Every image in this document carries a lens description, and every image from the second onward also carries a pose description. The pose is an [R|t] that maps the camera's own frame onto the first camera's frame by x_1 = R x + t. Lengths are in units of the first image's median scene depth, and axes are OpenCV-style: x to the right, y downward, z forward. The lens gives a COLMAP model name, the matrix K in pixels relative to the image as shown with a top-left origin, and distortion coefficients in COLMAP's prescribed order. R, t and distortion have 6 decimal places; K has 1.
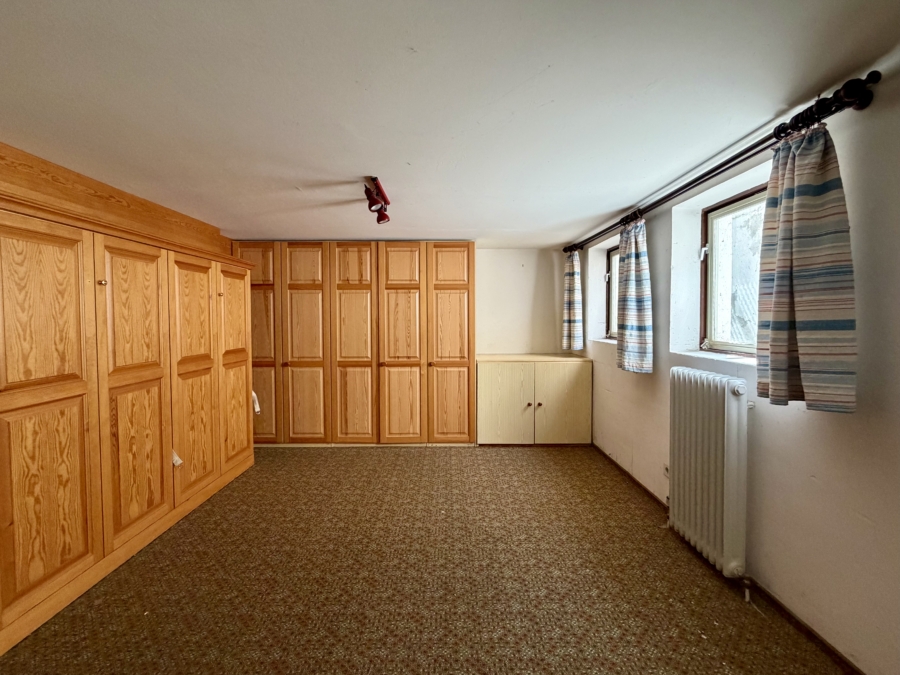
lens RADIAL K [[365.4, 0, 447.2], [0, 365.4, 330.5], [0, 0, 1]] dist [0.000242, -0.000009]
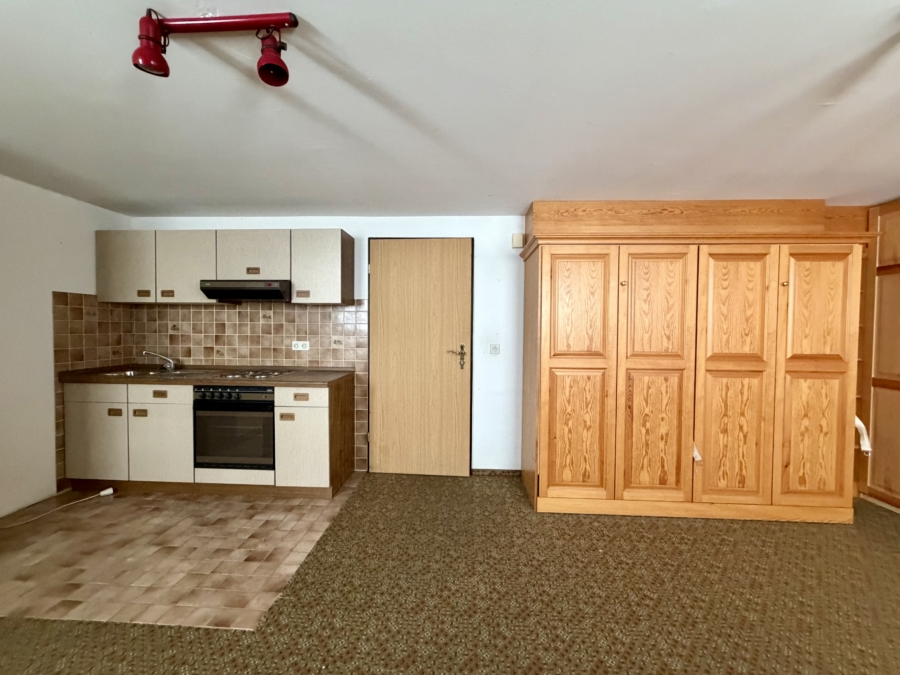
lens RADIAL K [[365.4, 0, 449.0], [0, 365.4, 336.9], [0, 0, 1]] dist [0.000242, -0.000009]
pose [[-0.038473, 0.026895, -0.998898, 0.282487], [-0.043187, 0.998659, 0.028552, 0.035587], [0.998326, 0.044237, -0.037260, 0.368164]]
